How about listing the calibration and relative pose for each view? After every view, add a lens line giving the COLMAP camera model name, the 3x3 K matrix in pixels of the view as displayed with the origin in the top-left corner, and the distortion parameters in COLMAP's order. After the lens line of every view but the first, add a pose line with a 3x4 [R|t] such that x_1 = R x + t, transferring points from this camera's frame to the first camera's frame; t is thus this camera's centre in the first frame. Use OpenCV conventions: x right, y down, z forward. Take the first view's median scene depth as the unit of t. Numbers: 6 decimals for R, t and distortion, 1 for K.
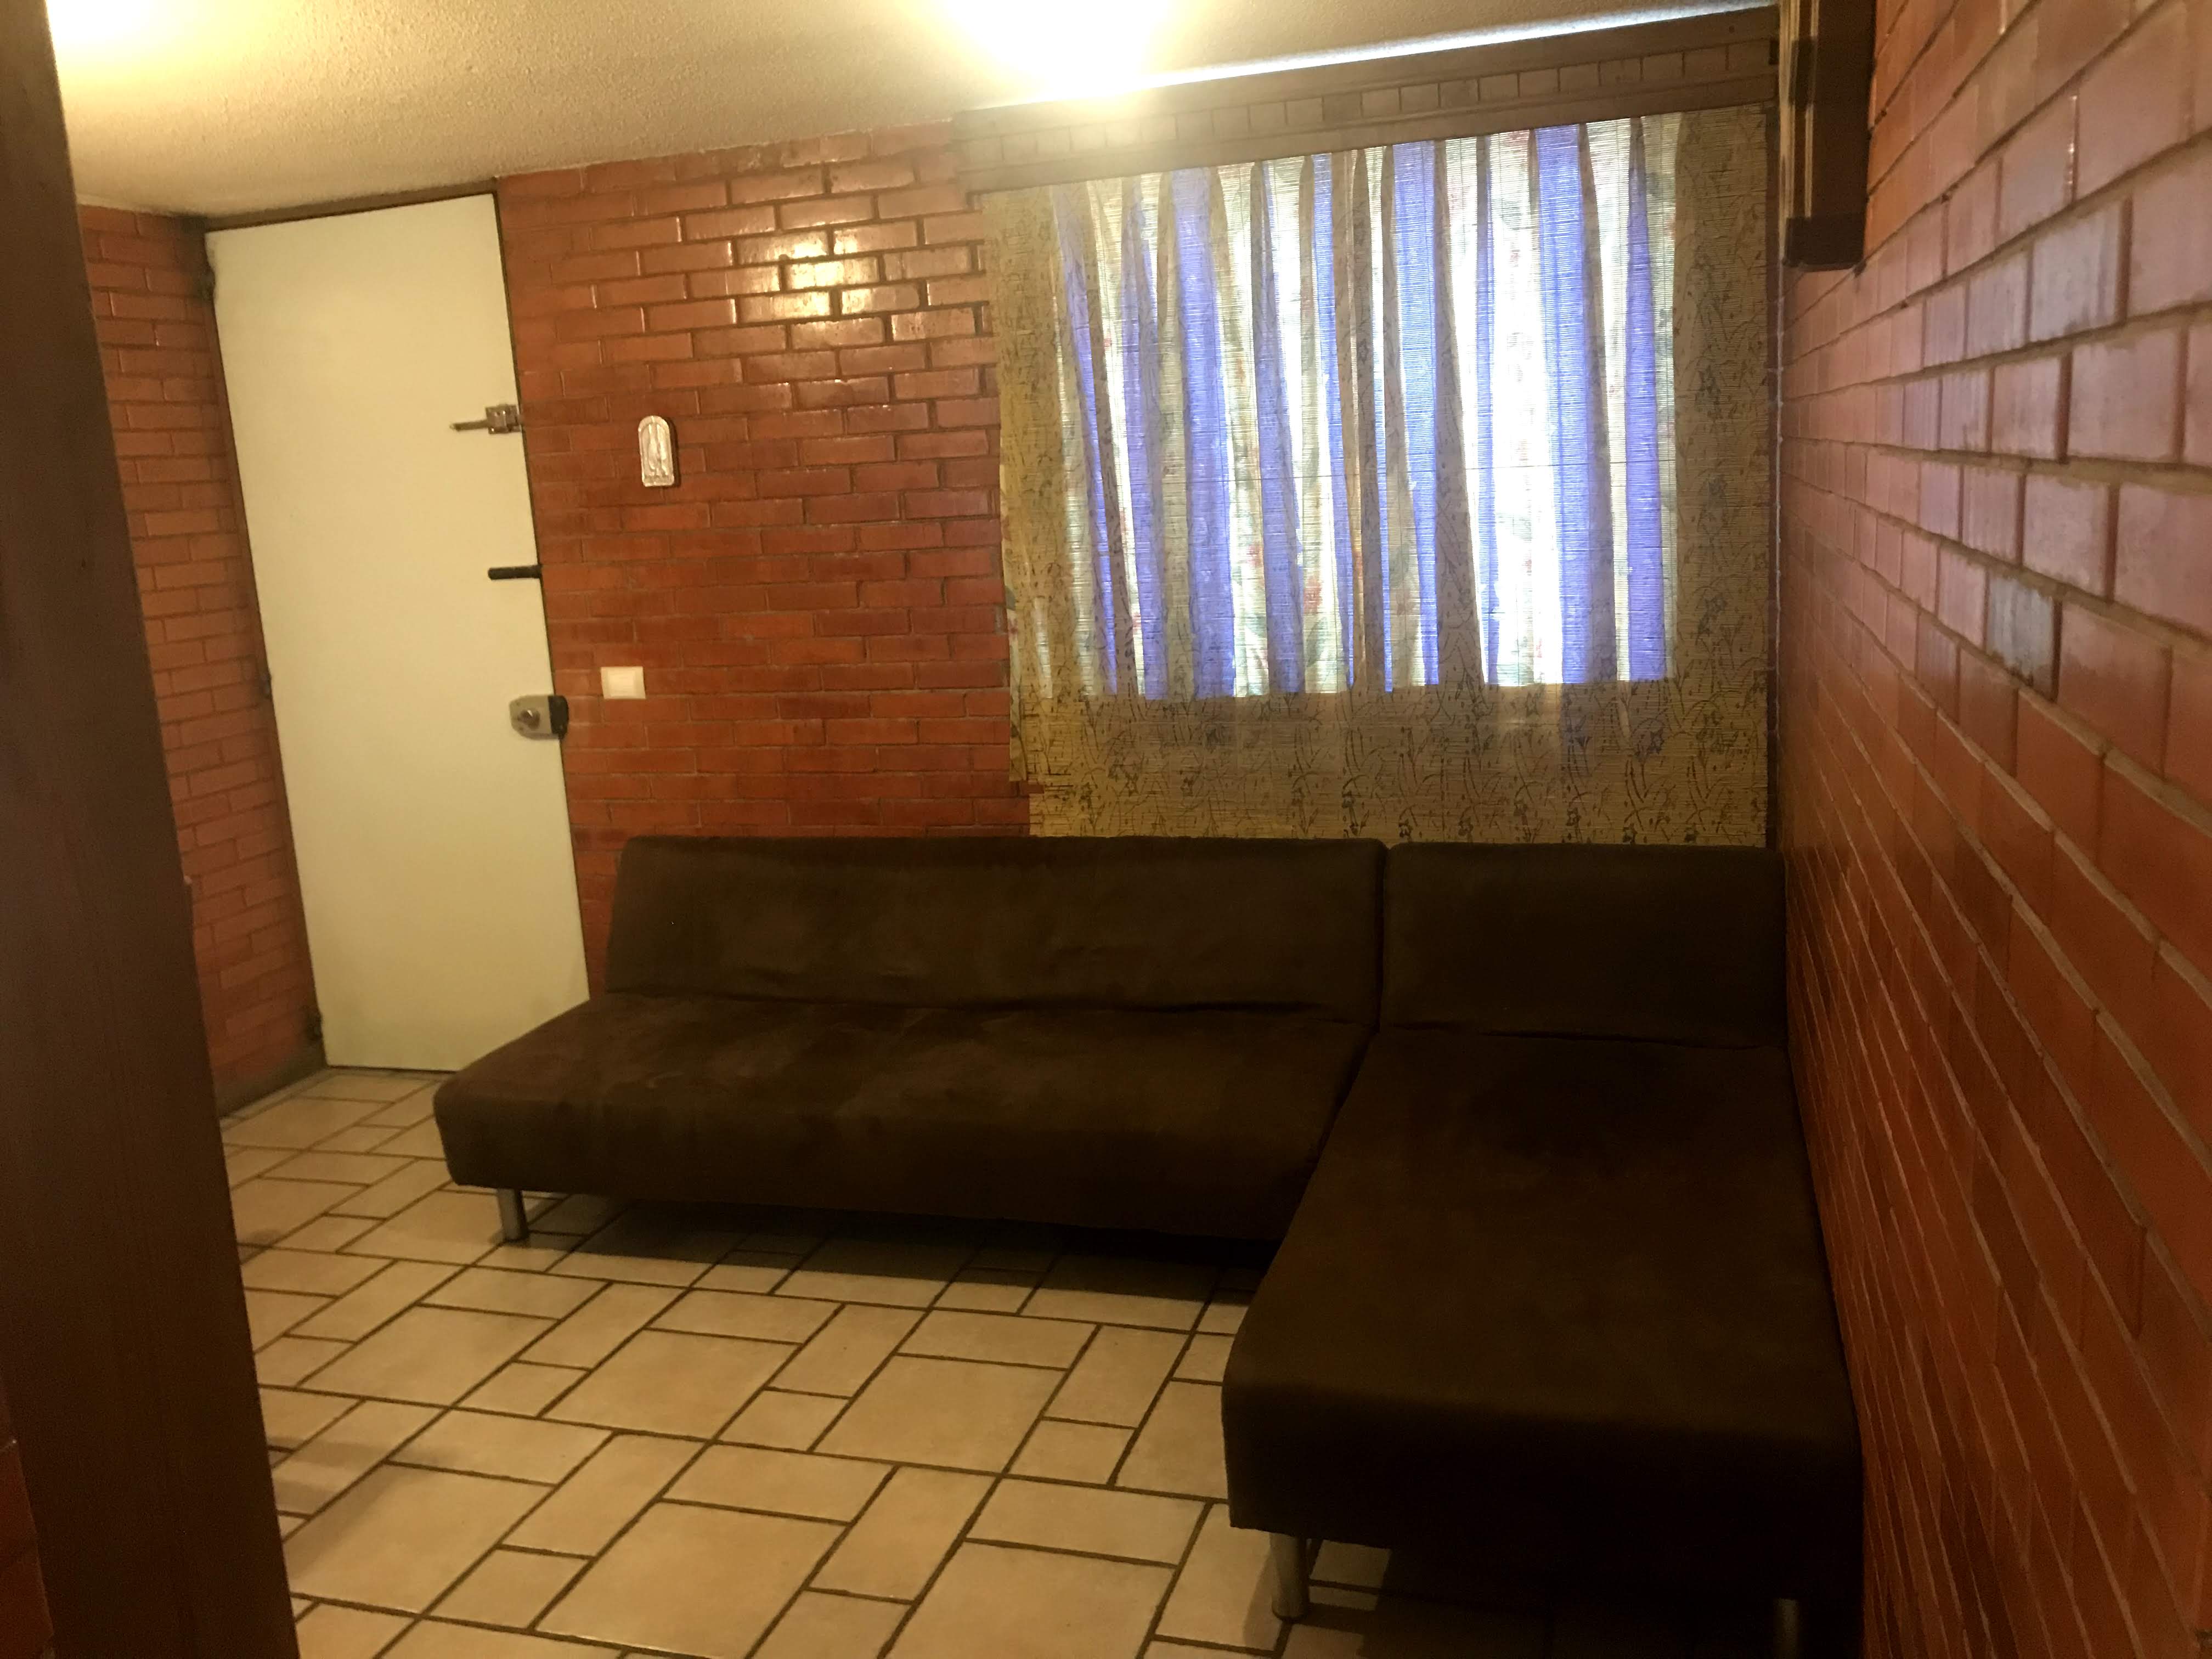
lens RADIAL K [[1817.9, 0, 1108.3], [0, 1817.9, 837.6], [0, 0, 1]] dist [0.010331, -0.002868]
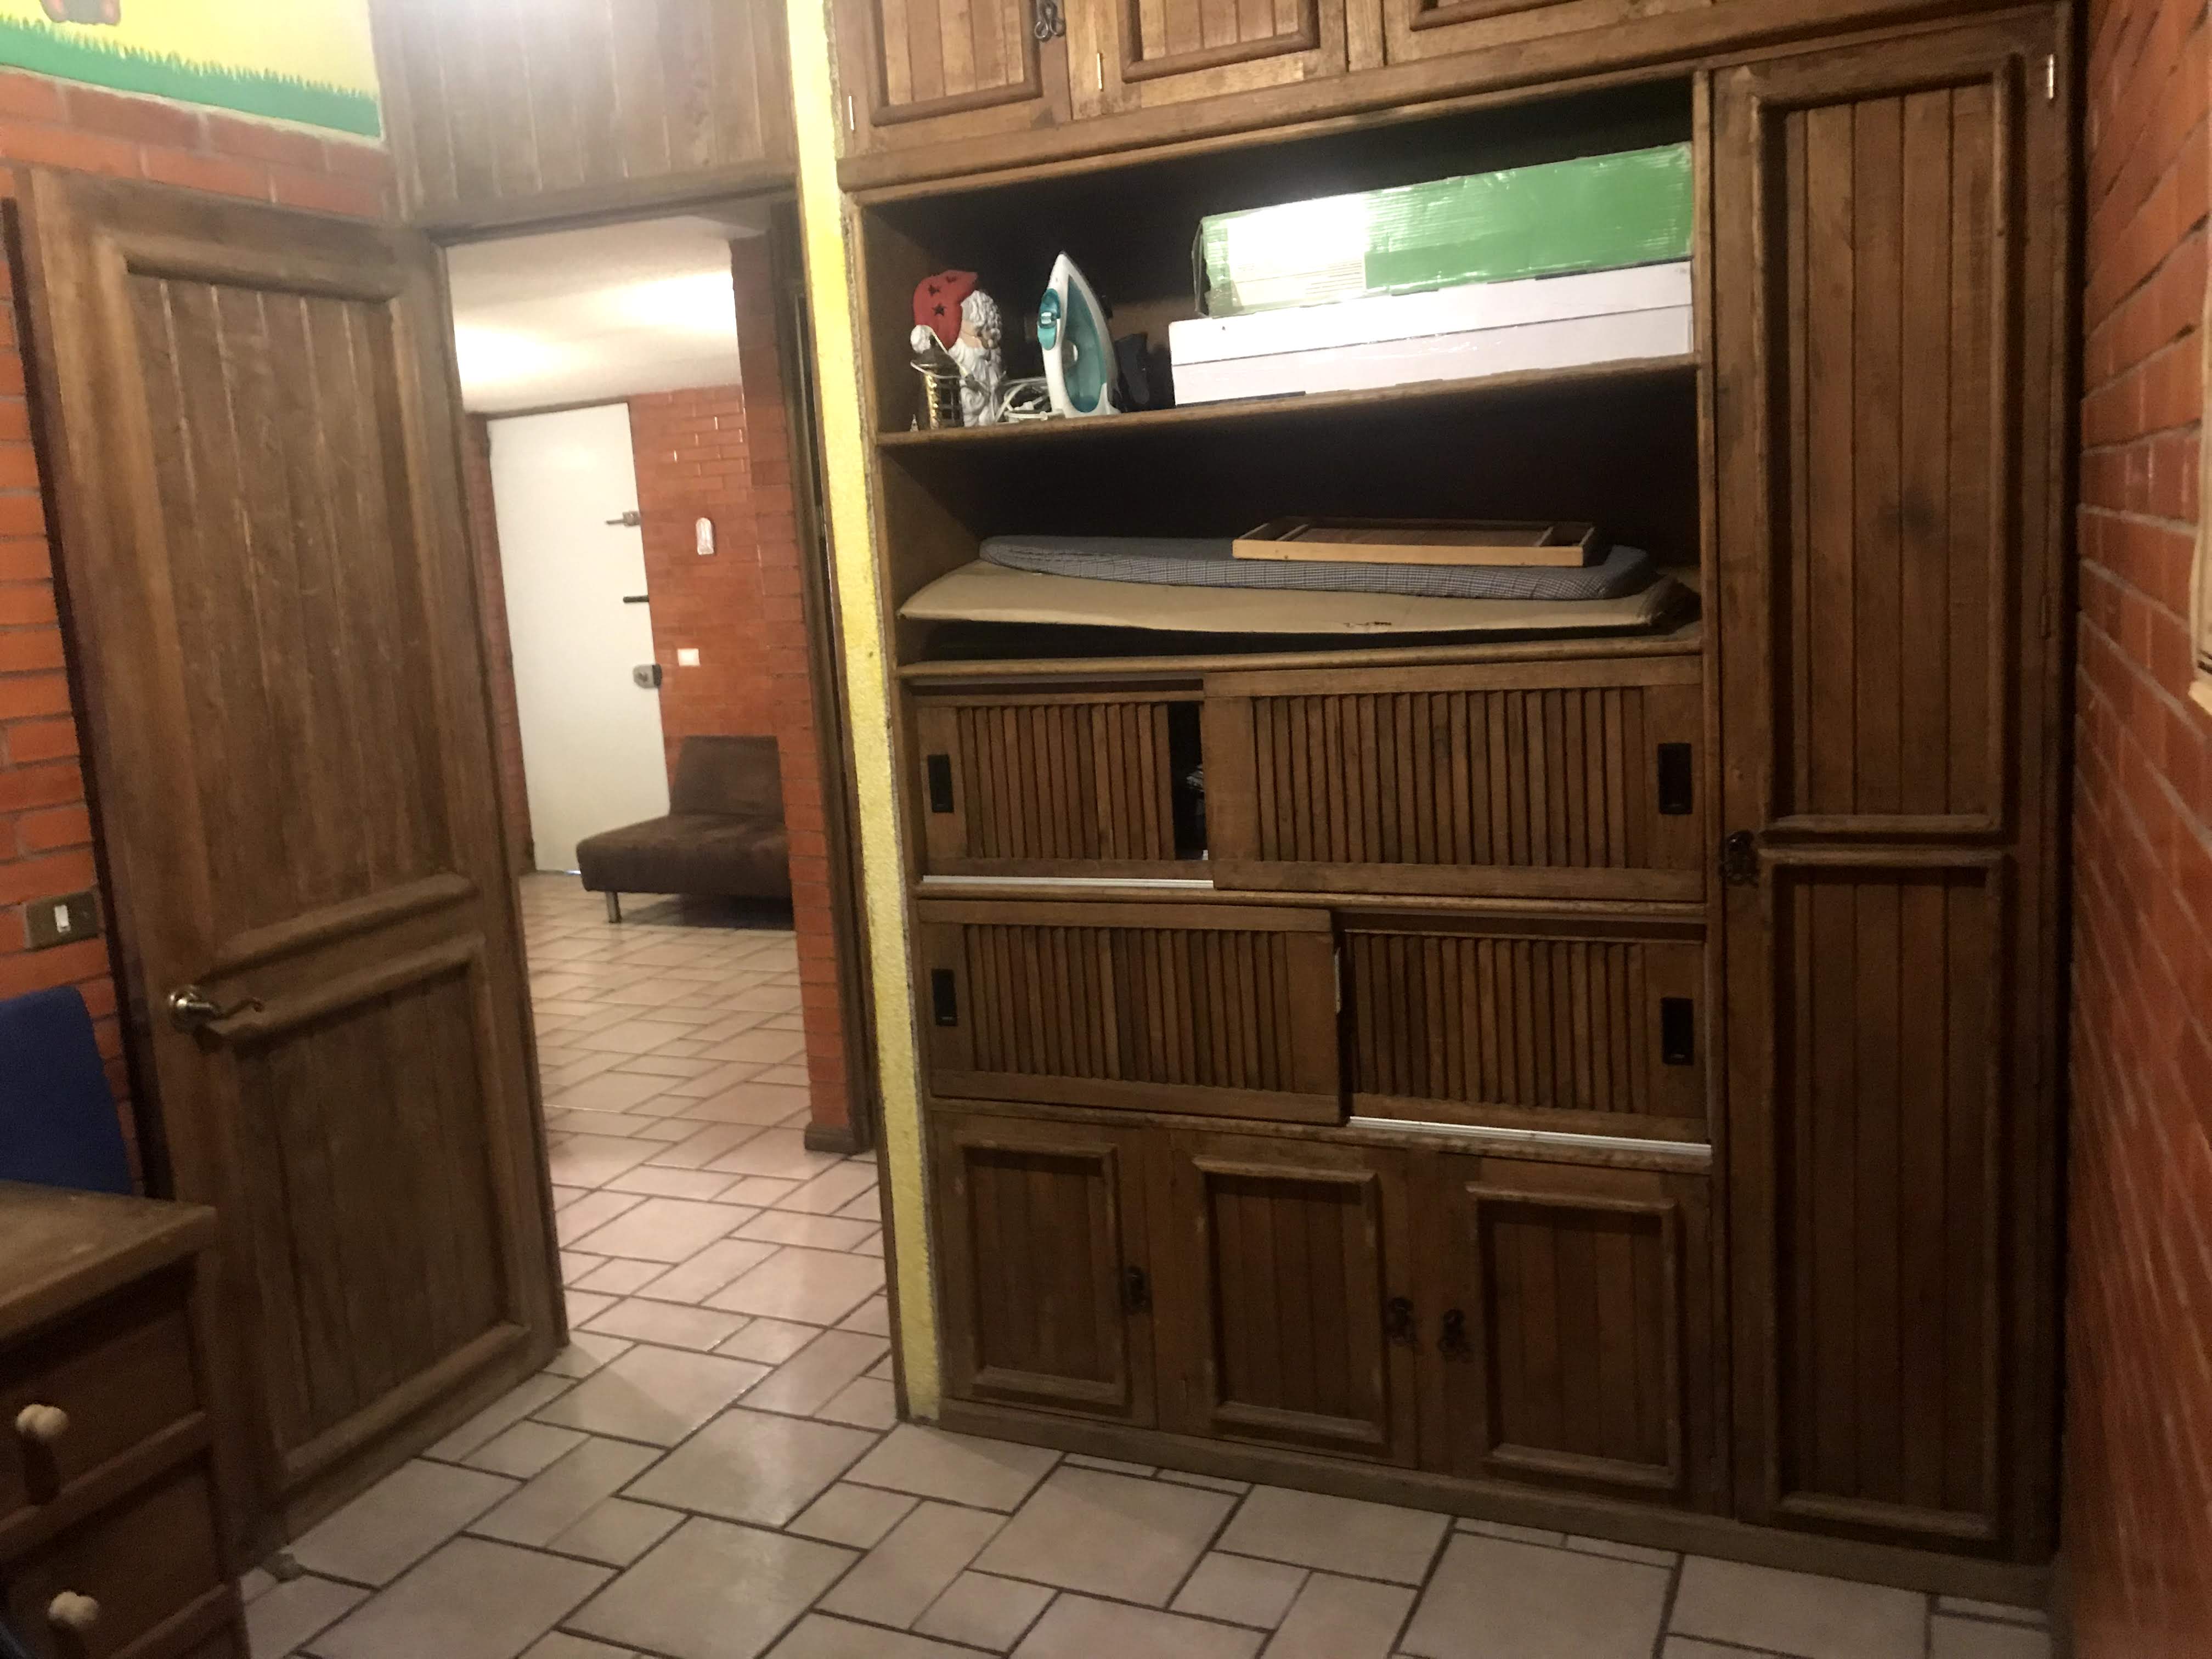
lens RADIAL K [[1817.9, 0, 1118.3], [0, 1817.9, 815.1], [0, 0, 1]] dist [0.010331, -0.002868]
pose [[0.993265, 0.013837, -0.115036, 0.395648], [-0.017149, 0.999465, -0.027853, 0.123334], [0.114589, 0.029639, 0.992971, -0.819198]]
